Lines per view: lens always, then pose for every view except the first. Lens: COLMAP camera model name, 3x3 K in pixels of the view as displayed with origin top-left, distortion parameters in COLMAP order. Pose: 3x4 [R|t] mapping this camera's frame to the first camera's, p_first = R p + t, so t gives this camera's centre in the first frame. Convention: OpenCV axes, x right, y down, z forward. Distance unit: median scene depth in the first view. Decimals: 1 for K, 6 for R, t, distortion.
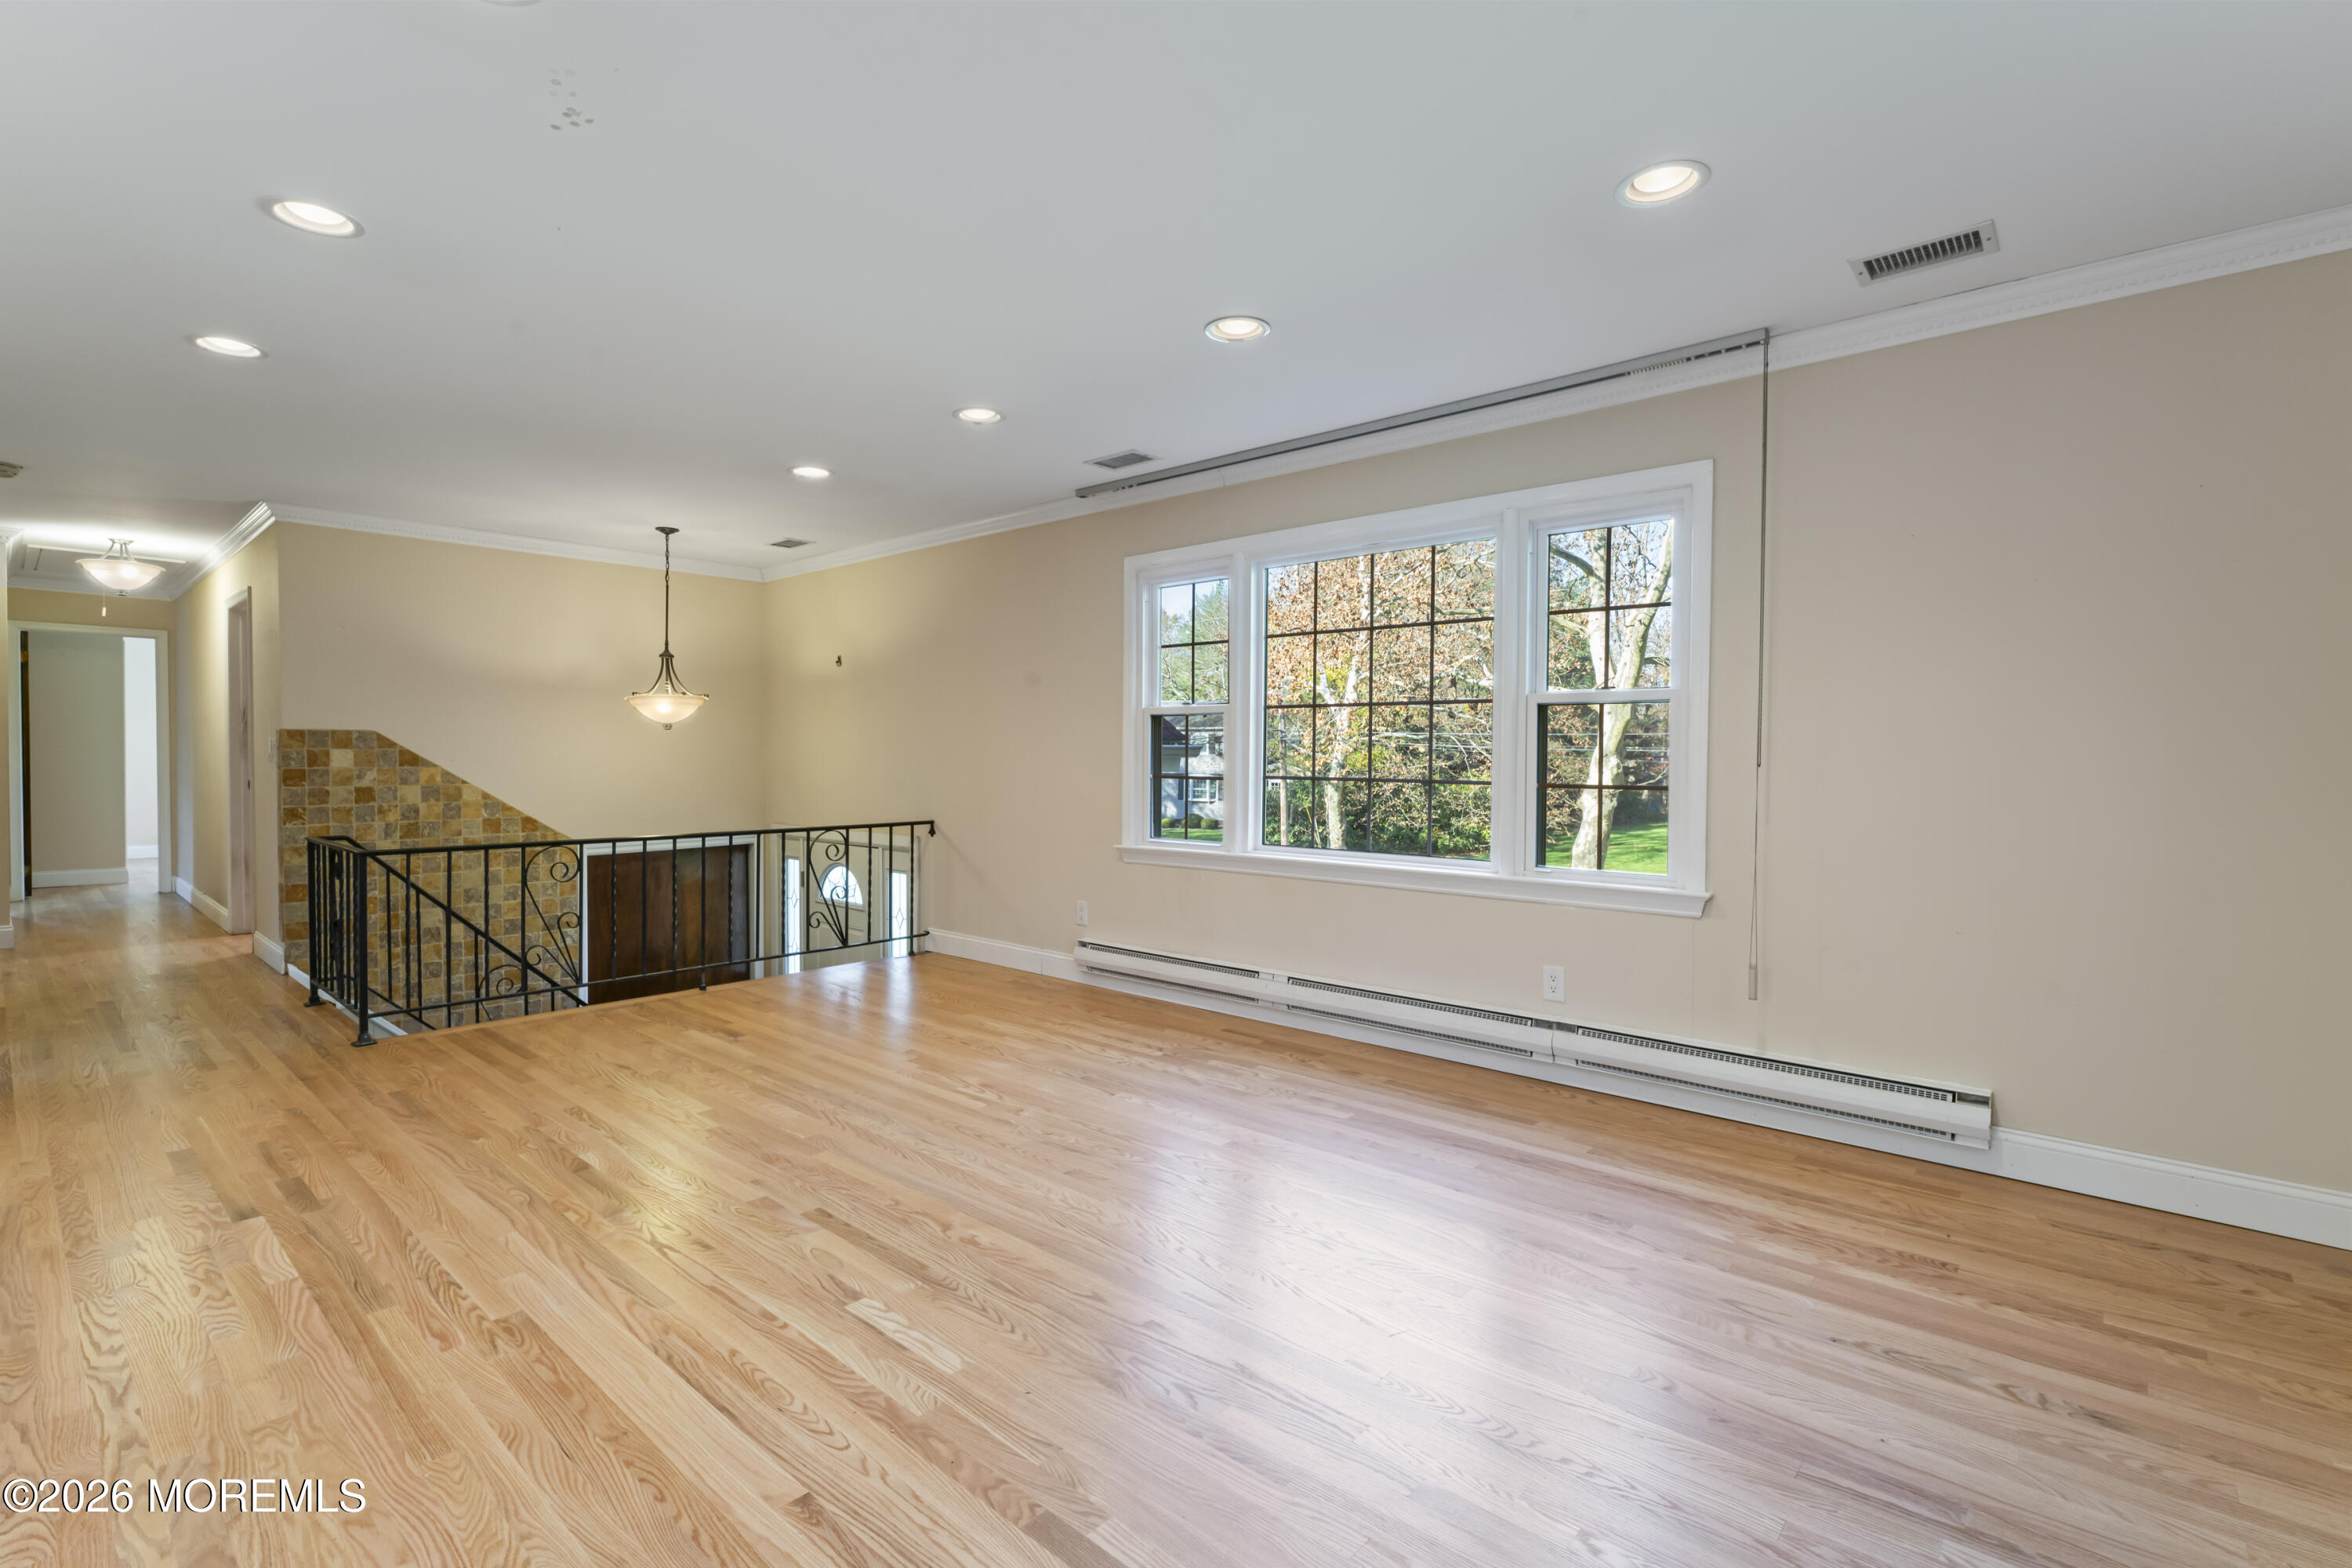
lens RADIAL K [[1070.6, 0, 1168.0], [0, 1070.6, 780.8], [0, 0, 1]] dist [-0.003500, -0.000385]
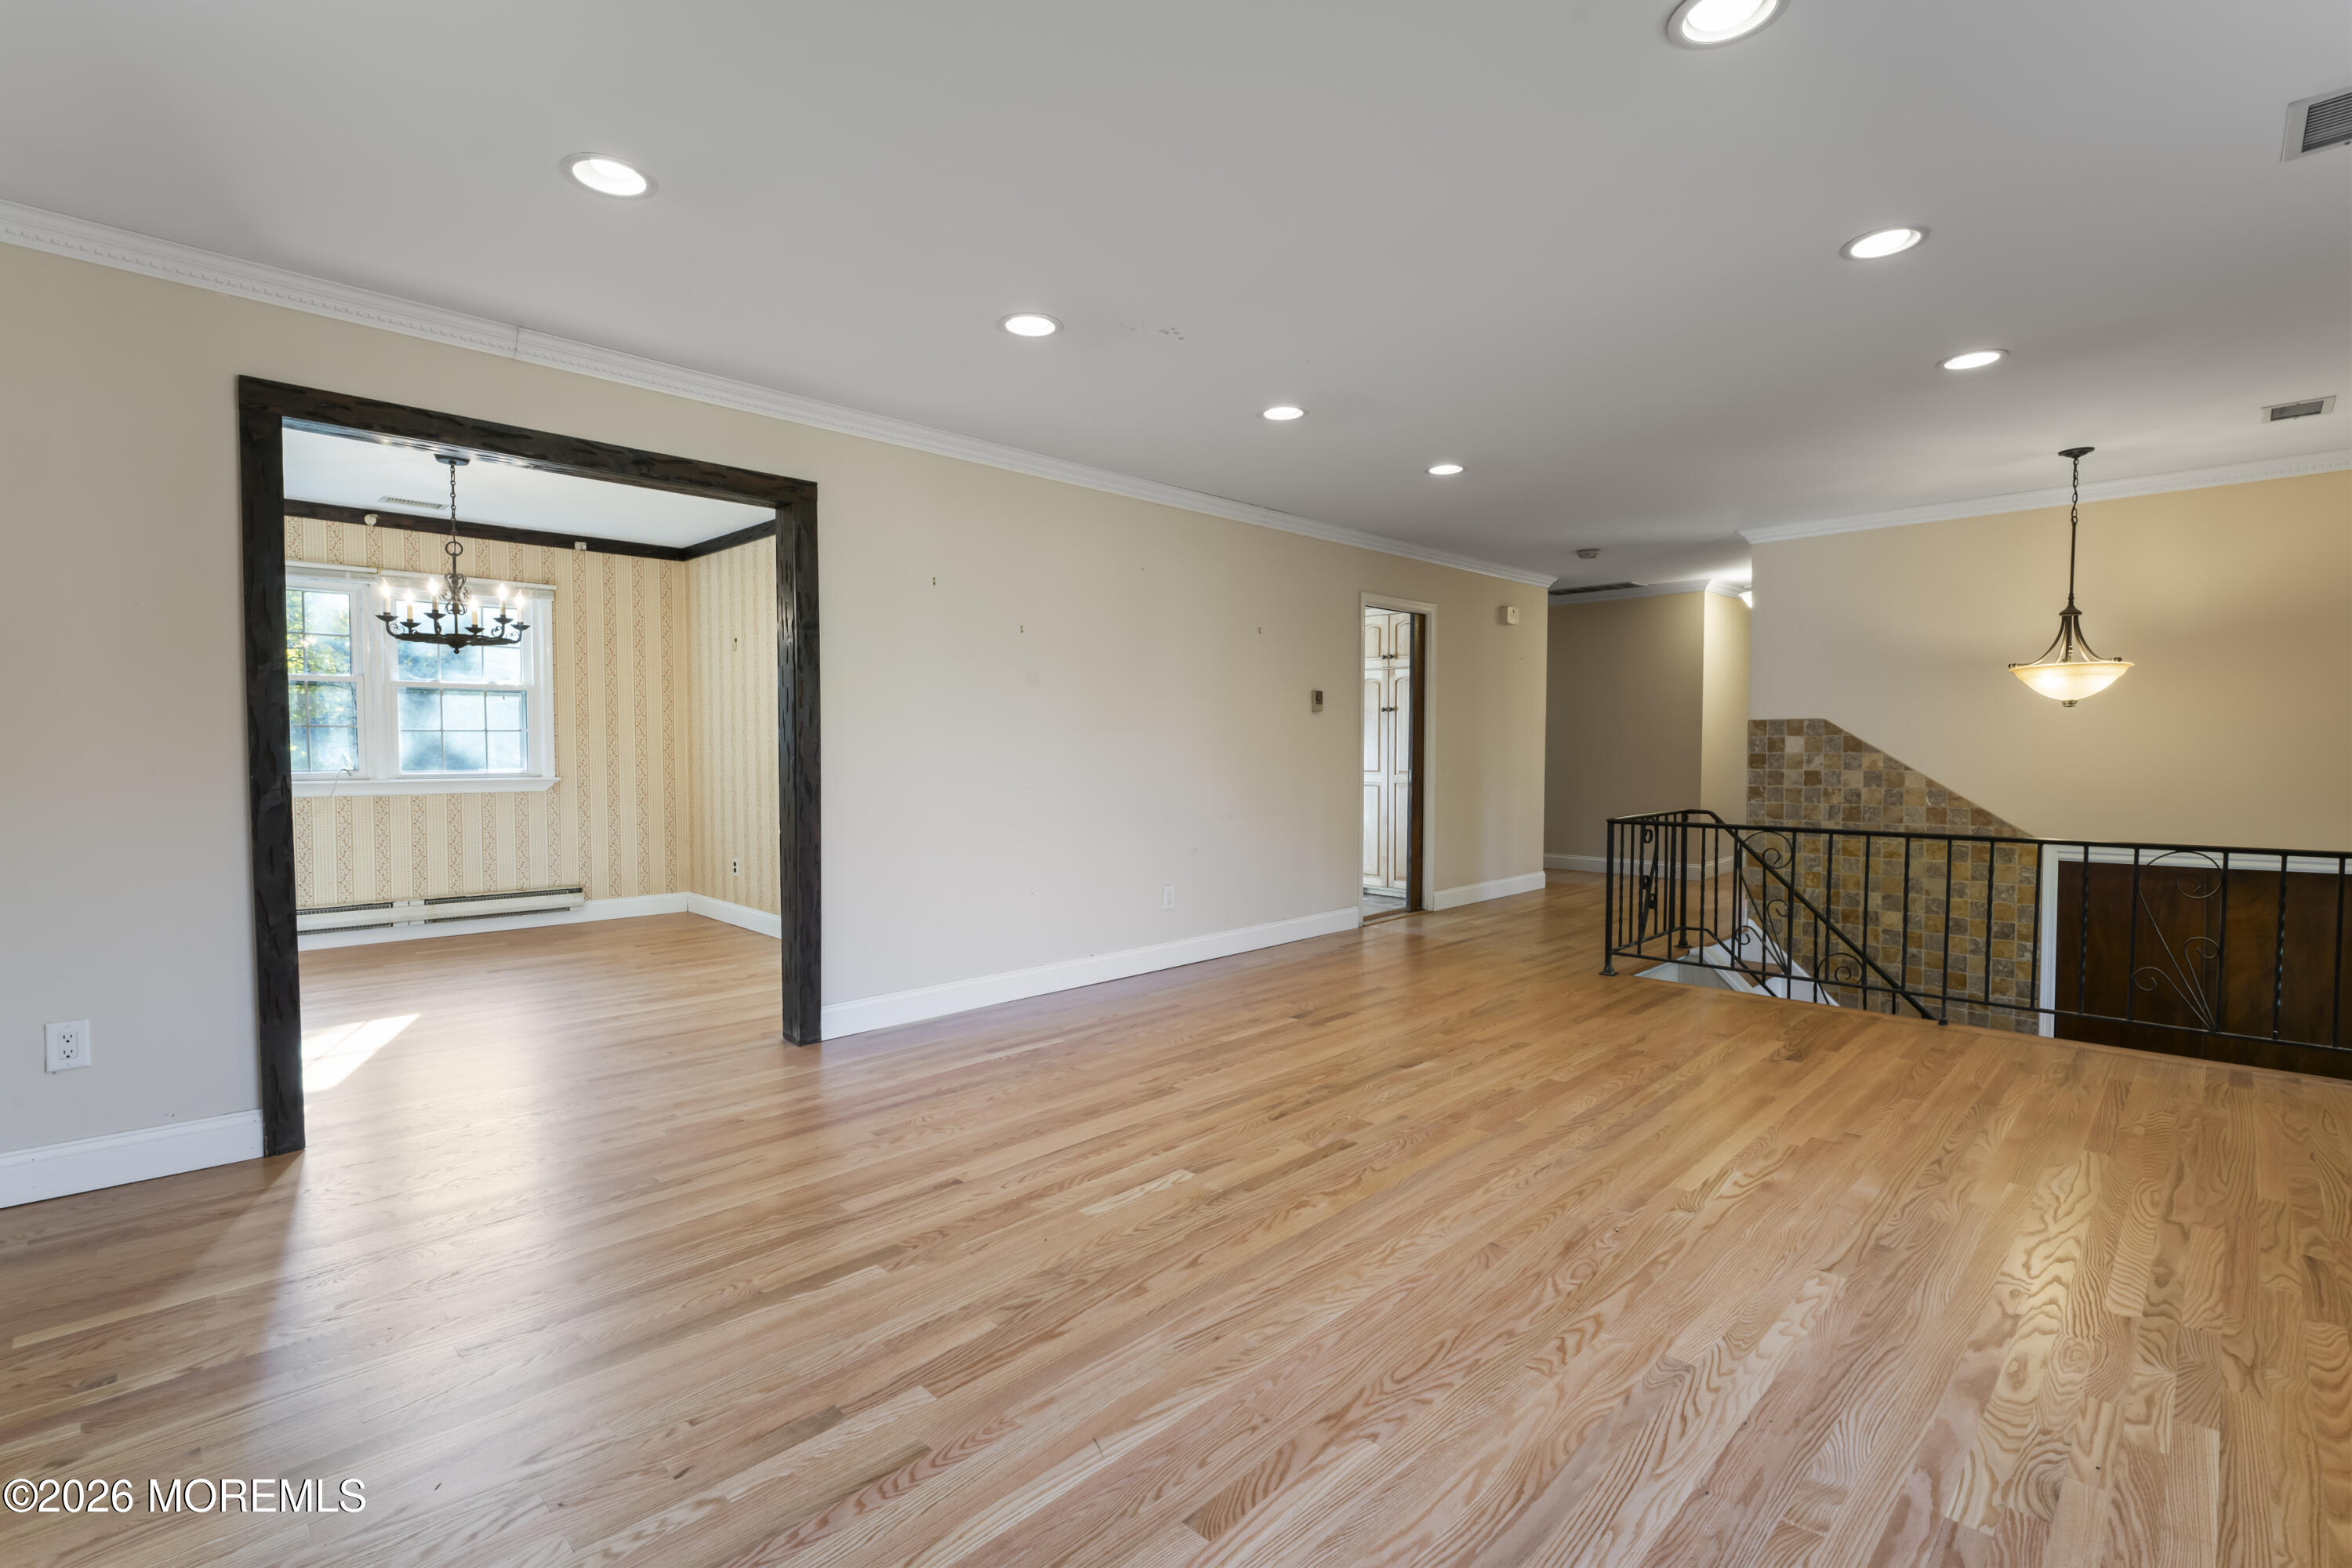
lens RADIAL K [[1070.6, 0, 1165.8], [0, 1070.6, 775.1], [0, 0, 1]] dist [-0.003500, -0.000385]
pose [[-0.055980, 0.025891, -0.998096, 0.524895], [-0.019082, 0.999453, 0.026996, -0.009081], [0.998250, 0.020557, -0.055455, 0.562563]]
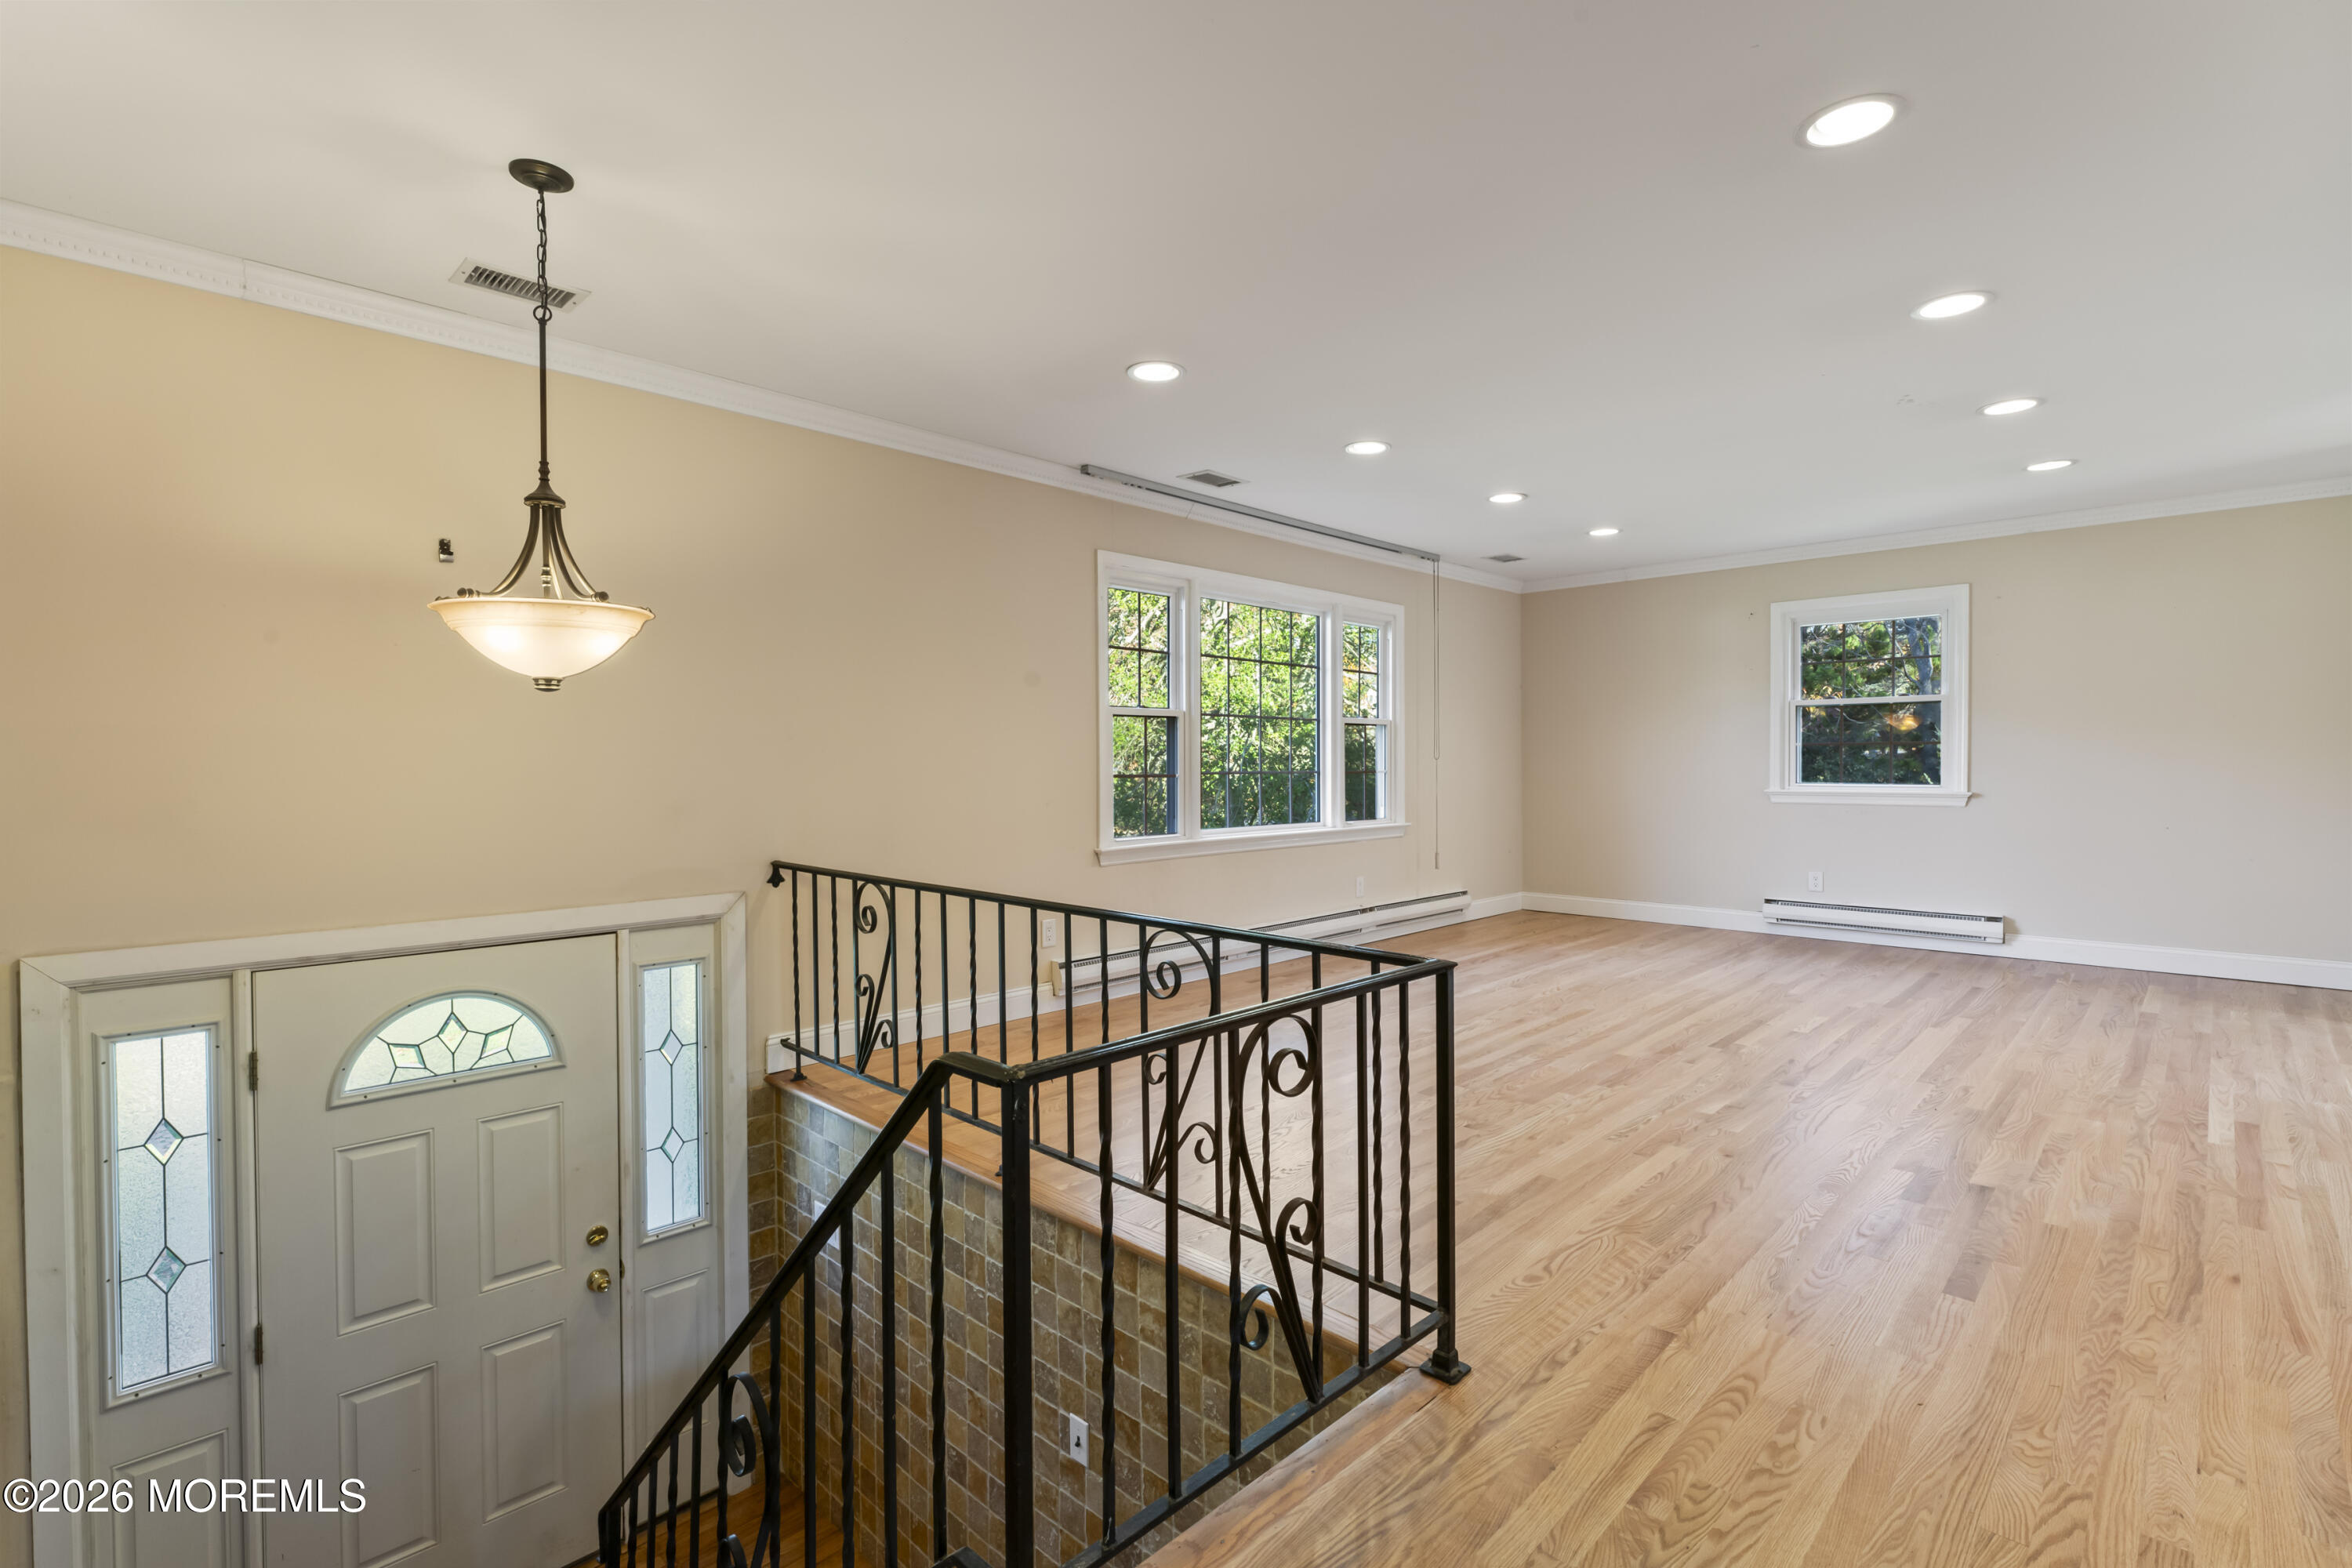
lens RADIAL K [[1070.6, 0, 1169.4], [0, 1070.6, 778.3], [0, 0, 1]] dist [-0.003500, -0.000385]
pose [[0.045526, -0.022908, 0.998700, -1.250587], [0.026236, 0.999420, 0.021729, -0.027860], [-0.998619, 0.025213, 0.046101, 1.118696]]
